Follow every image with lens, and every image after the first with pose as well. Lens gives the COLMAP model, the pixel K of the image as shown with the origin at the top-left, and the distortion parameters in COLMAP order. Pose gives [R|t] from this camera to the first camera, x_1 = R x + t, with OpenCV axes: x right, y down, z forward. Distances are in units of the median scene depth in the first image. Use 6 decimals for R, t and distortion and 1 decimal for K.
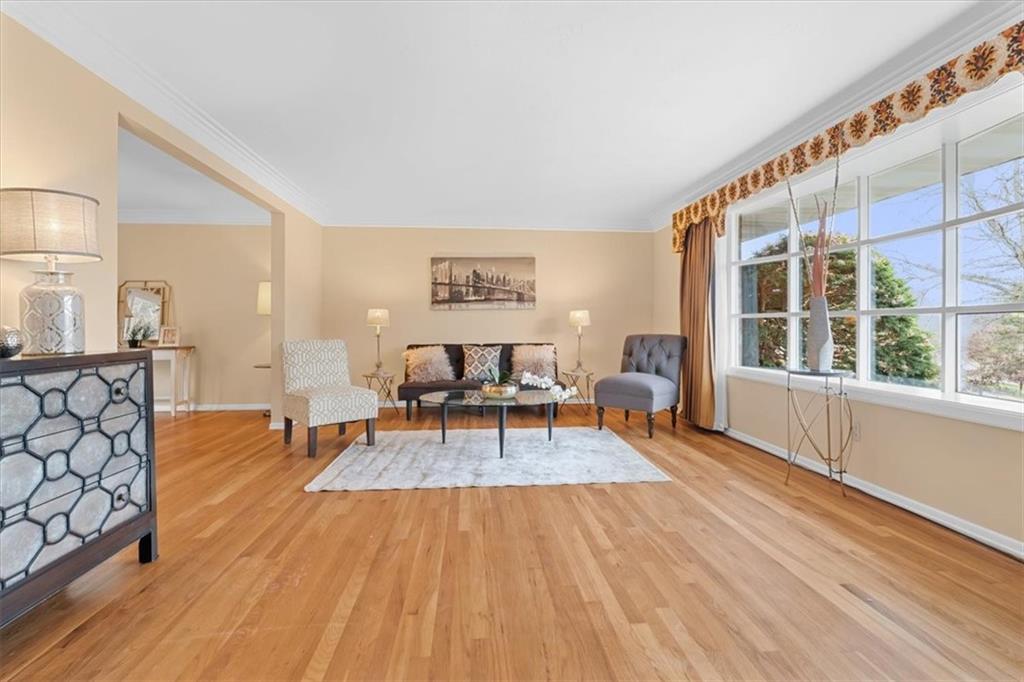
lens RADIAL K [[456.4, 0, 513.2], [0, 456.4, 328.0], [0, 0, 1]] dist [0.001434, -0.002683]
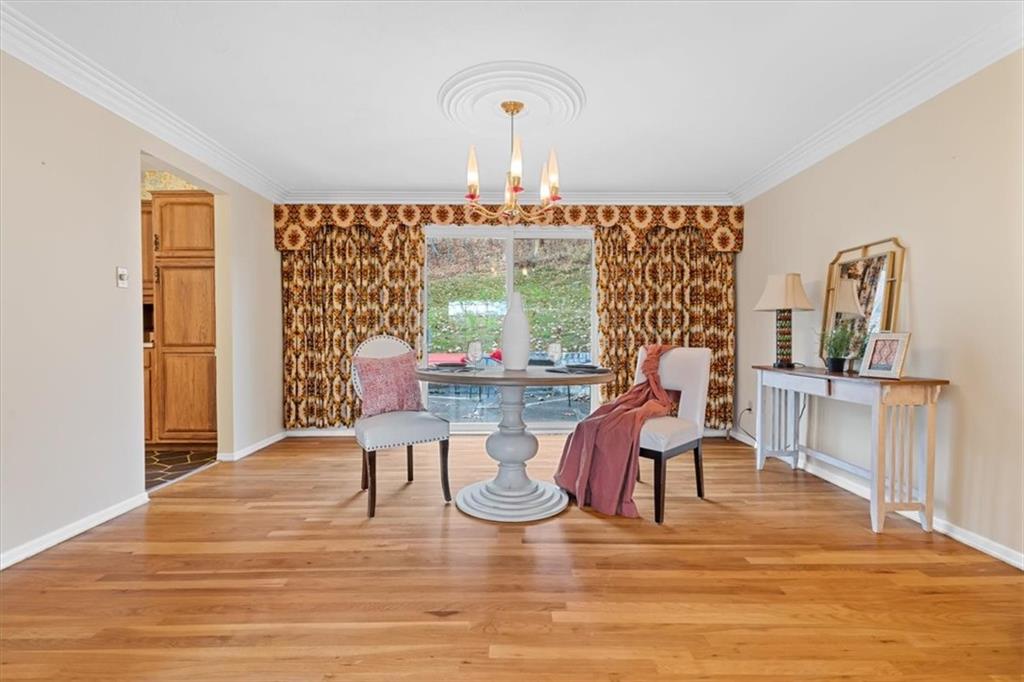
lens RADIAL K [[456.4, 0, 512.4], [0, 456.4, 339.3], [0, 0, 1]] dist [0.001434, -0.002683]
pose [[-0.091091, 0.008688, -0.995805, -0.469820], [-0.001598, 0.999959, 0.008870, -0.001448], [0.995841, 0.002399, -0.091074, 1.206467]]
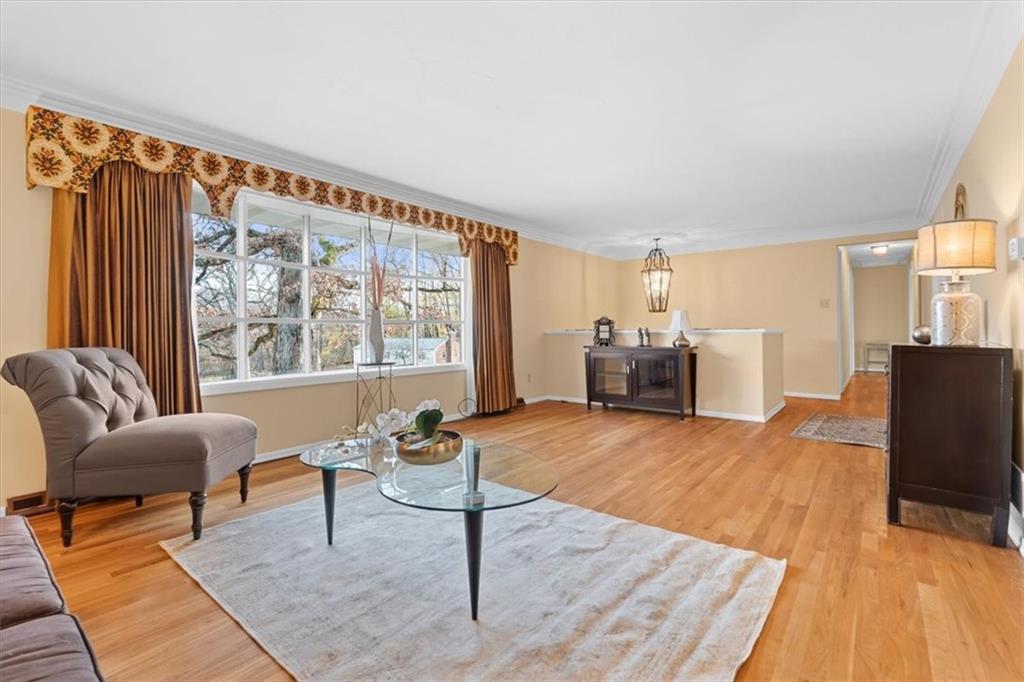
lens RADIAL K [[456.4, 0, 509.2], [0, 456.4, 332.7], [0, 0, 1]] dist [0.001434, -0.002683]
pose [[-0.715212, 0.001291, 0.698906, -0.611286], [0.010294, 0.999909, 0.008687, -0.004808], [-0.698831, 0.013408, -0.715161, 1.702267]]
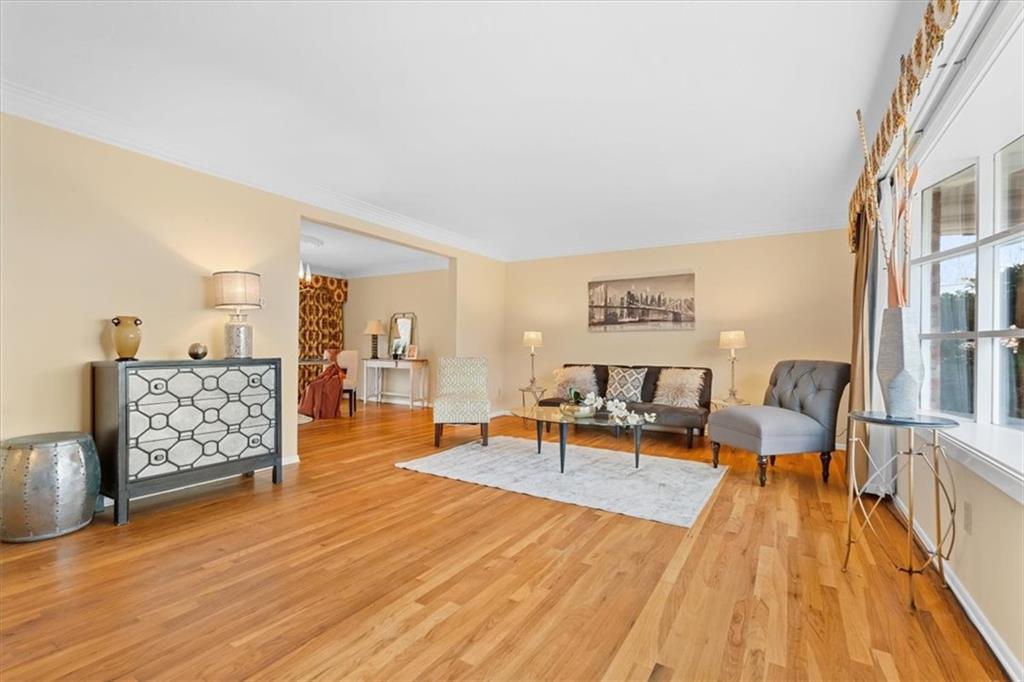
lens RADIAL K [[456.4, 0, 516.0], [0, 456.4, 345.1], [0, 0, 1]] dist [0.001434, -0.002683]
pose [[0.803577, 0.008469, -0.595140, 0.608229], [-0.014408, 0.999883, -0.005225, -0.002001], [0.595026, 0.012773, 0.803605, 0.110324]]
